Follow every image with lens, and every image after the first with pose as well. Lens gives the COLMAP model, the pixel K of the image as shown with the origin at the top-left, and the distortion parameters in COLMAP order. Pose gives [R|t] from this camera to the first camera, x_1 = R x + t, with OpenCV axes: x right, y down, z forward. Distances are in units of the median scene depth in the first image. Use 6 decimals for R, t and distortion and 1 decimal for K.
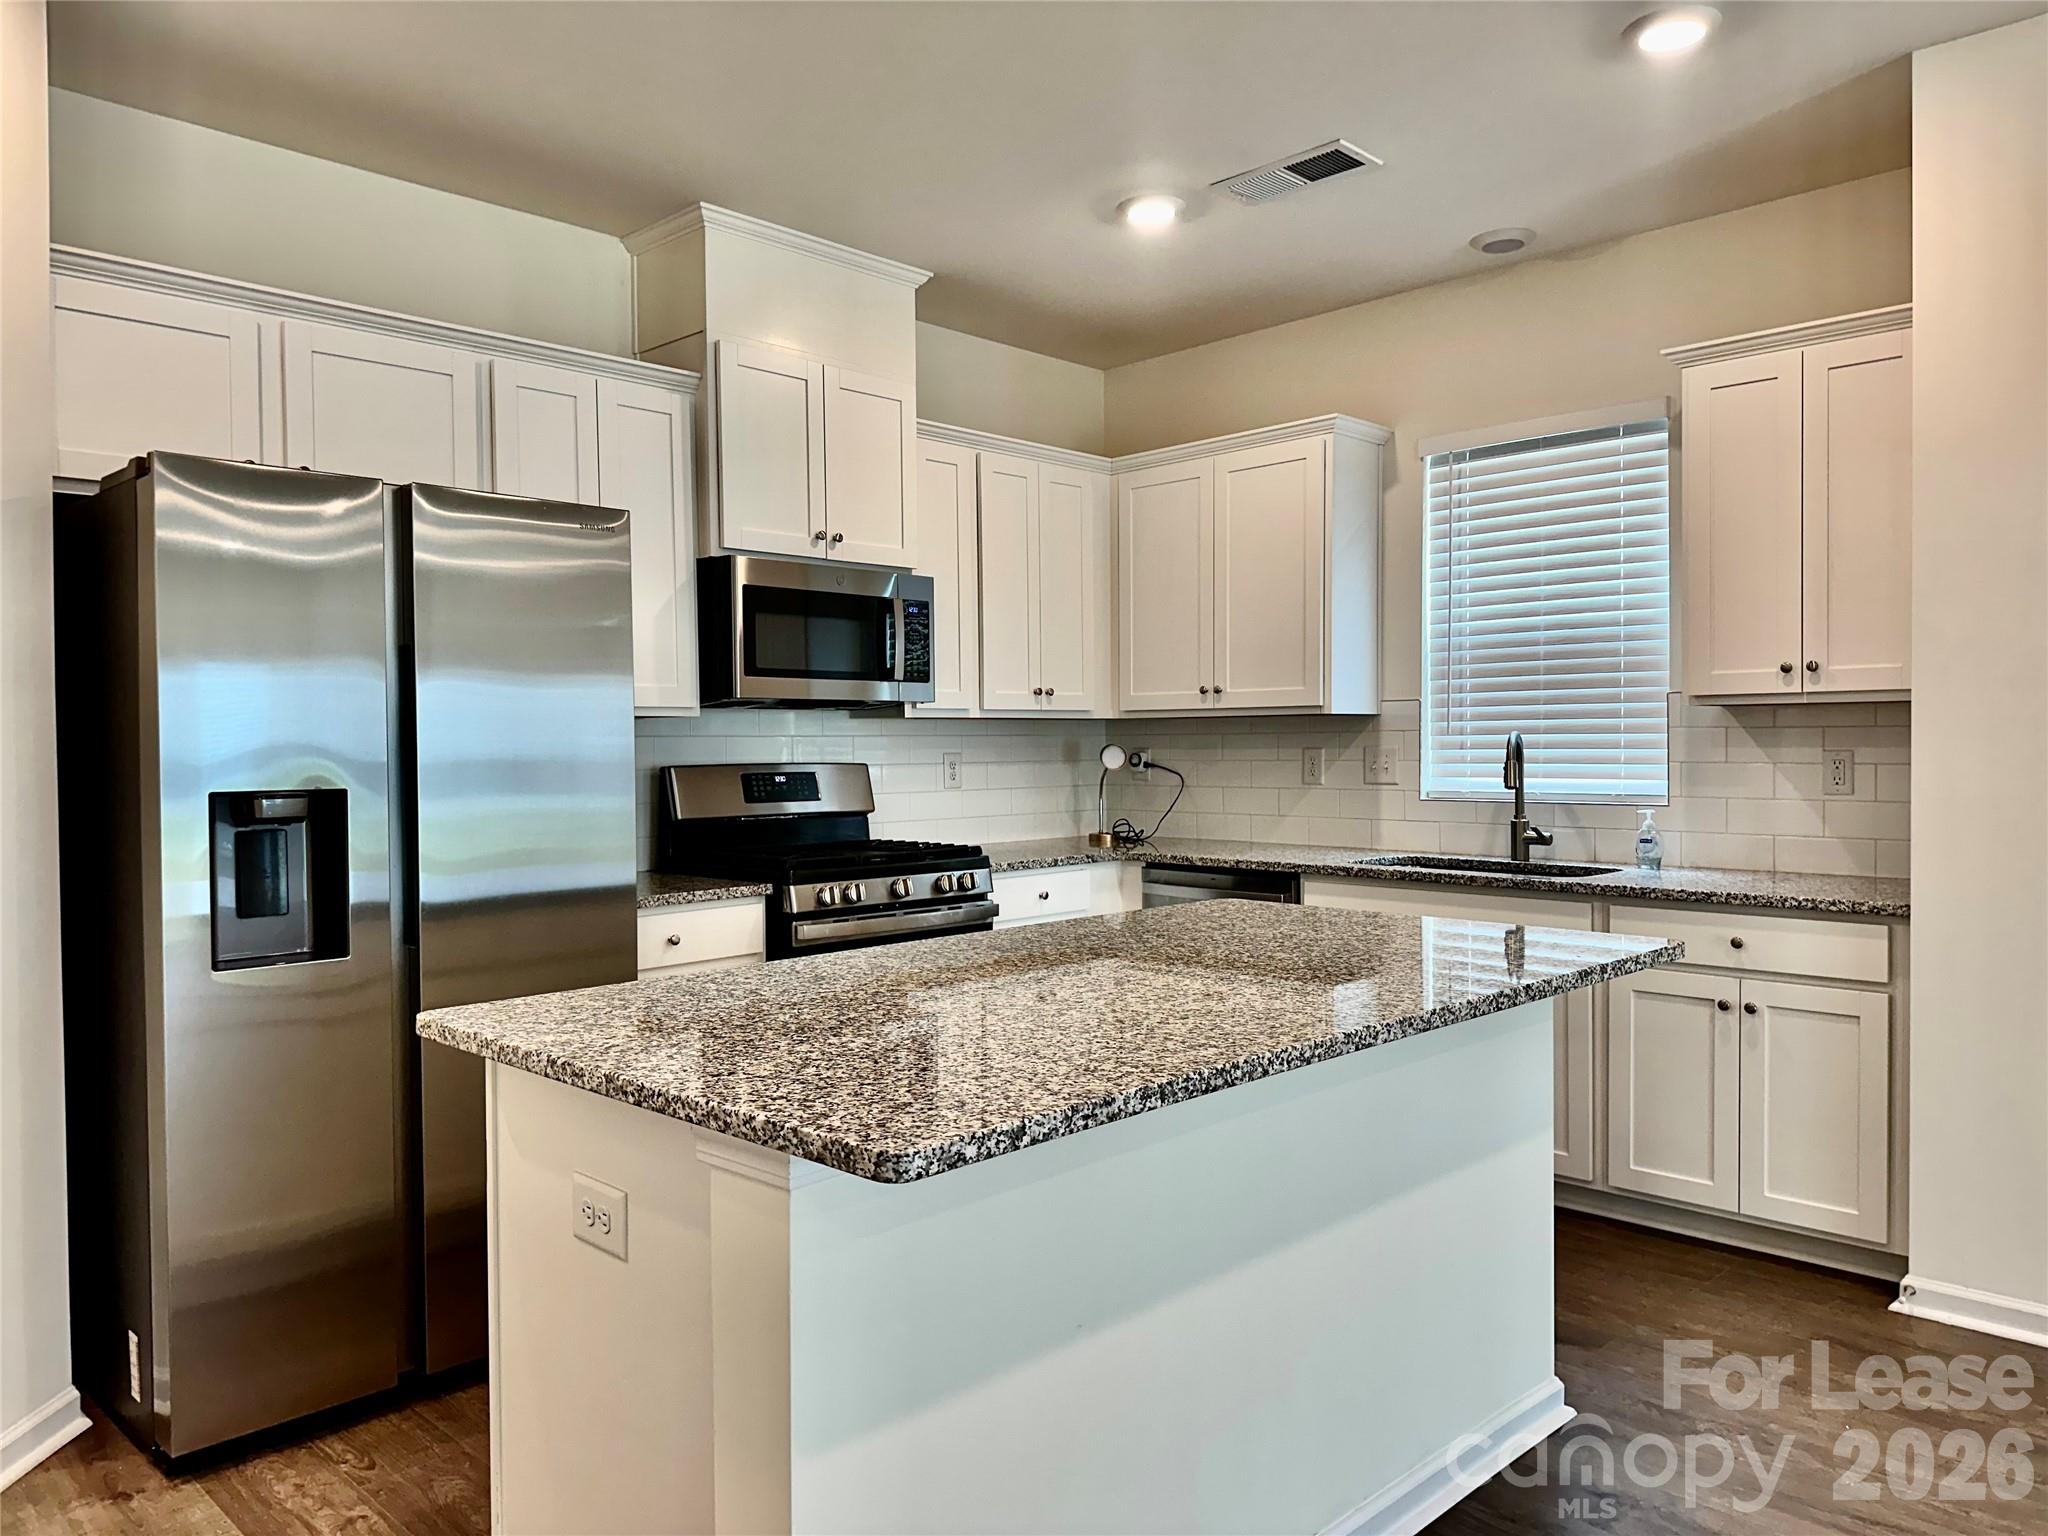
lens RADIAL K [[1440.5, 0, 1030.0], [0, 1440.5, 774.2], [0, 0, 1]] dist [0.075251, -0.098950]
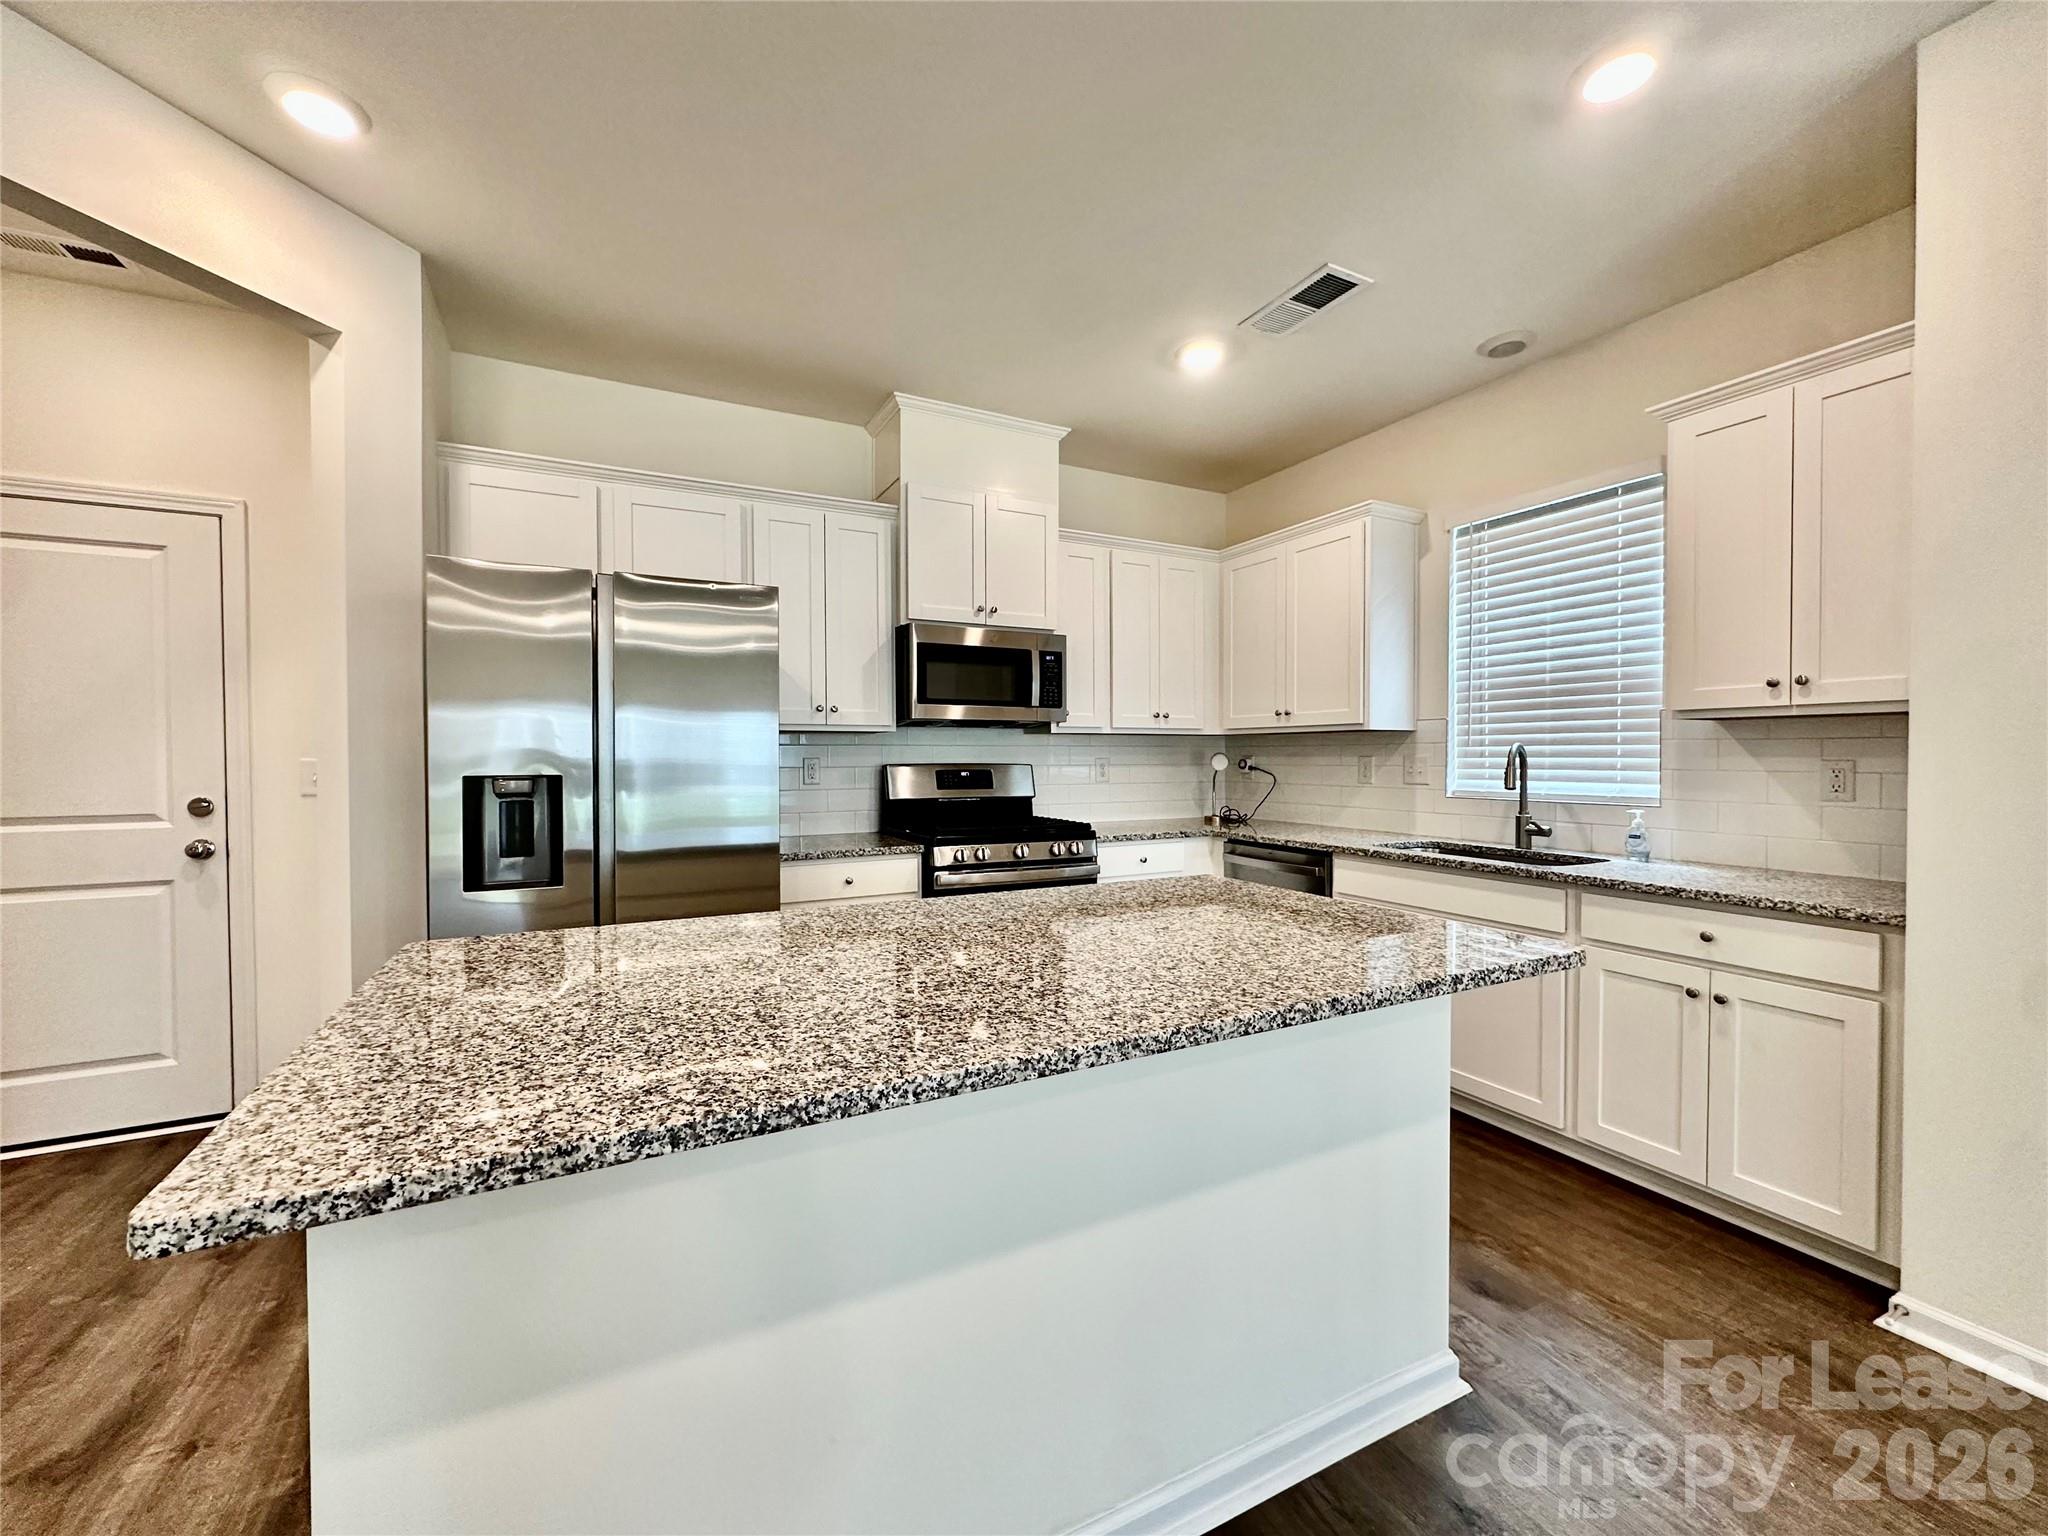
lens RADIAL K [[821.5, 0, 1024.0], [0, 821.5, 768.0], [0, 0, 1]] dist [-0.000740, -0.000111]
pose [[0.949485, 0.010724, -0.313628, 0.165400], [-0.012842, 0.999907, -0.004690, 0.000219], [0.313548, 0.008480, 0.949534, 0.225346]]
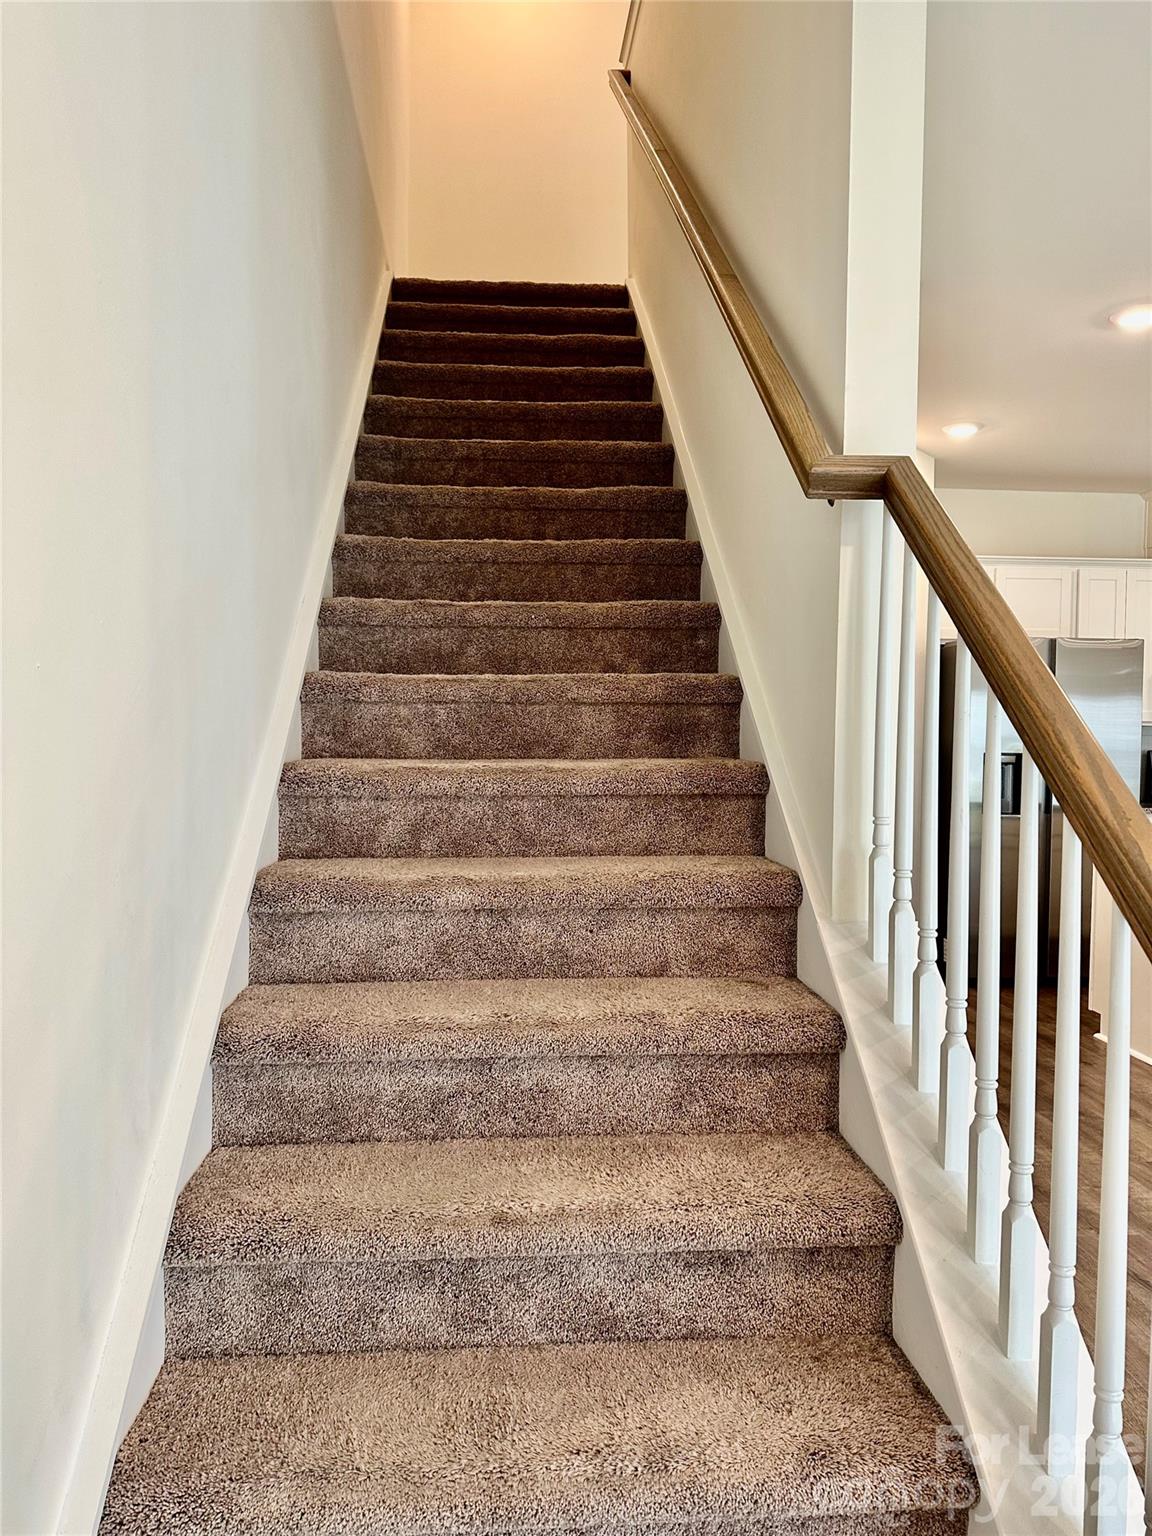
lens RADIAL K [[1080.3, 0, 576.0], [0, 1080.3, 768.0], [0, 0, 1]] dist [0.075251, -0.098950]
pose [[0.755723, 0.052917, -0.652751, 0.159873], [-0.025394, 0.998348, 0.051533, -0.031477], [0.654399, -0.022368, 0.755818, -0.751923]]
